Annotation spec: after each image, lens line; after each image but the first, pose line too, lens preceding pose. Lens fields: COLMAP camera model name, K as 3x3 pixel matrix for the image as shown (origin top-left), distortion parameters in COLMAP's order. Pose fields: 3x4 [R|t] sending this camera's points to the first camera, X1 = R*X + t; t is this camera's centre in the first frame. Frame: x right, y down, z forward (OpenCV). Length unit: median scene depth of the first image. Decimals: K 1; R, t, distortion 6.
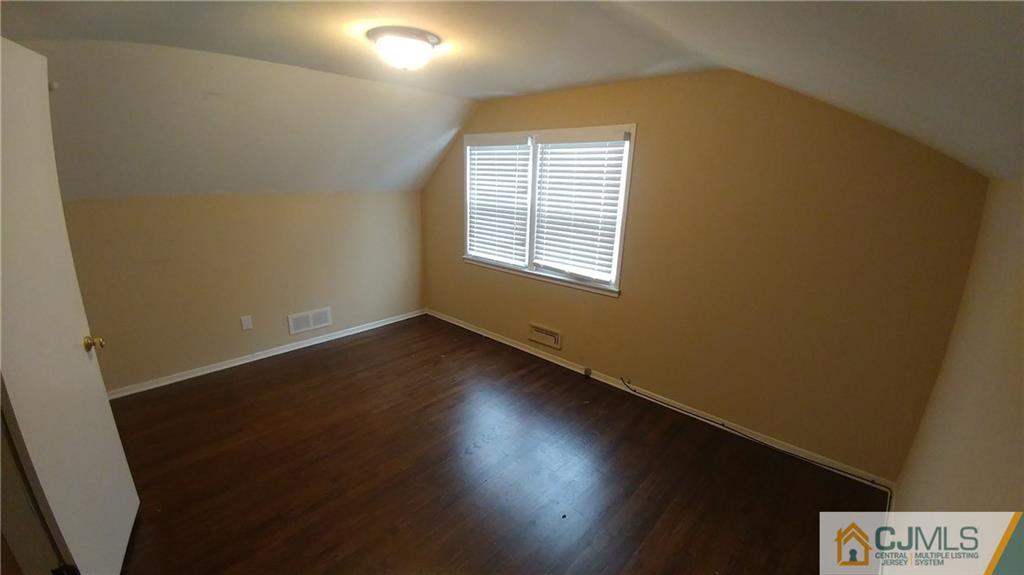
lens RADIAL K [[415.4, 0, 507.6], [0, 415.4, 288.6], [0, 0, 1]] dist [0.015310, -0.034858]
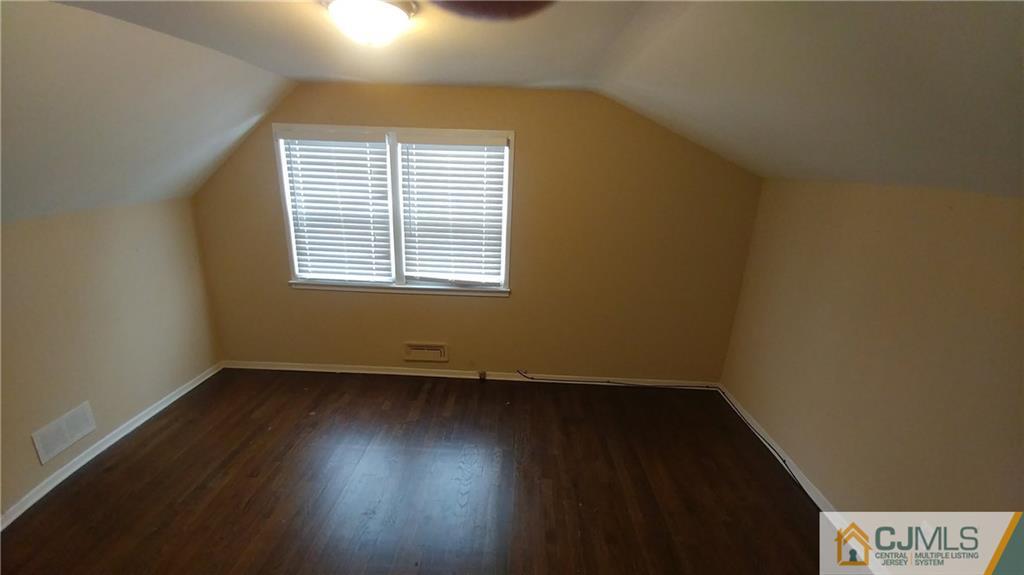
lens RADIAL K [[415.4, 0, 507.6], [0, 415.4, 288.6], [0, 0, 1]] dist [0.015310, -0.034858]
pose [[0.758333, -0.177727, 0.627172, -0.350365], [0.160391, 0.983409, 0.084743, -0.079310], [-0.631828, 0.036329, 0.774257, 0.175829]]
